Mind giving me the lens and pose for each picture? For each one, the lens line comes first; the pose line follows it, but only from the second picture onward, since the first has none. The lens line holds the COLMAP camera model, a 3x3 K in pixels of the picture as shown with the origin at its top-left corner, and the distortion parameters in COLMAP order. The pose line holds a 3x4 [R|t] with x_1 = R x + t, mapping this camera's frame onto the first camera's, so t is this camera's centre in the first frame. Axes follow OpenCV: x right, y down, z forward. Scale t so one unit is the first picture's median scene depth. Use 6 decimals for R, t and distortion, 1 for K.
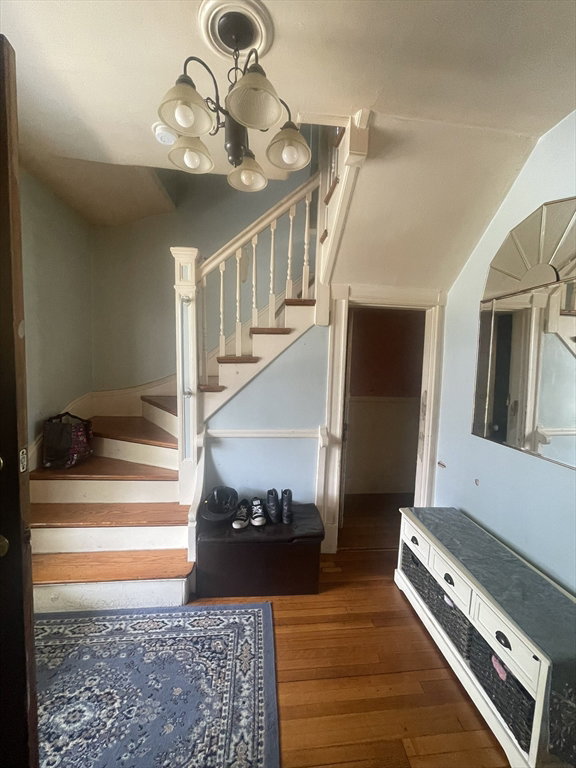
lens RADIAL K [[326.0, 0, 288.0], [0, 326.0, 384.0], [0, 0, 1]] dist [-0.000631, 0.000242]
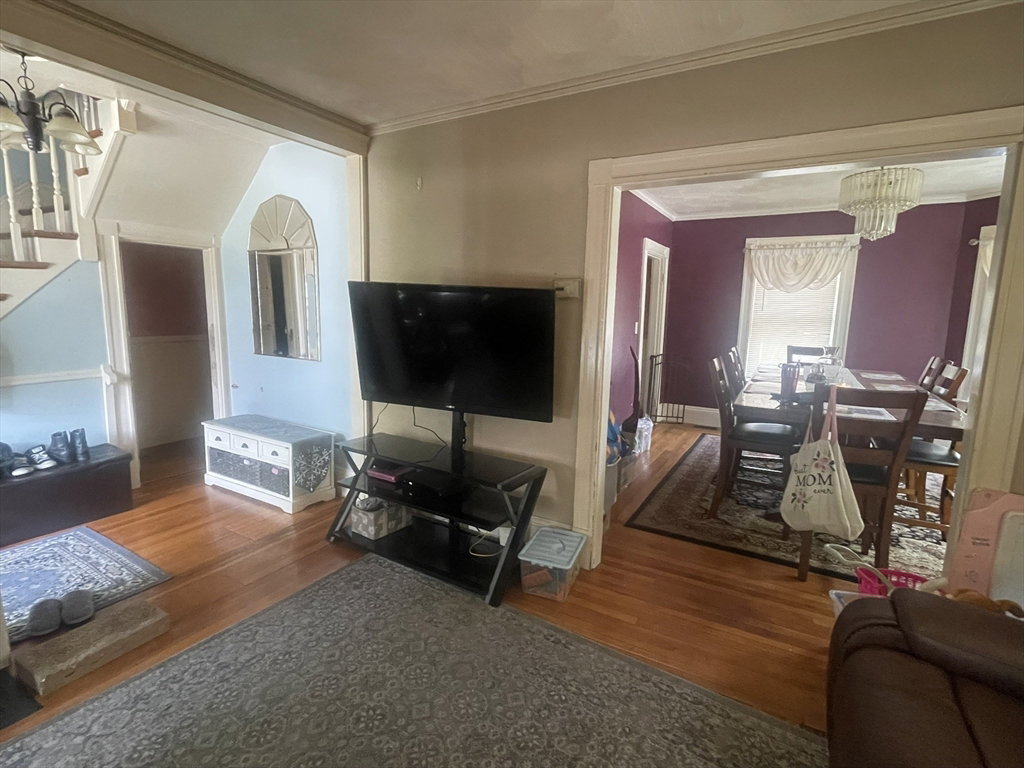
lens RADIAL K [[505.6, 0, 512.0], [0, 505.6, 384.0], [0, 0, 1]] dist [0.000754, 0.000332]
pose [[0.596307, -0.141389, 0.790207, -0.409101], [0.052089, 0.989108, 0.137670, 0.043566], [-0.801065, -0.040932, 0.597176, -0.976230]]
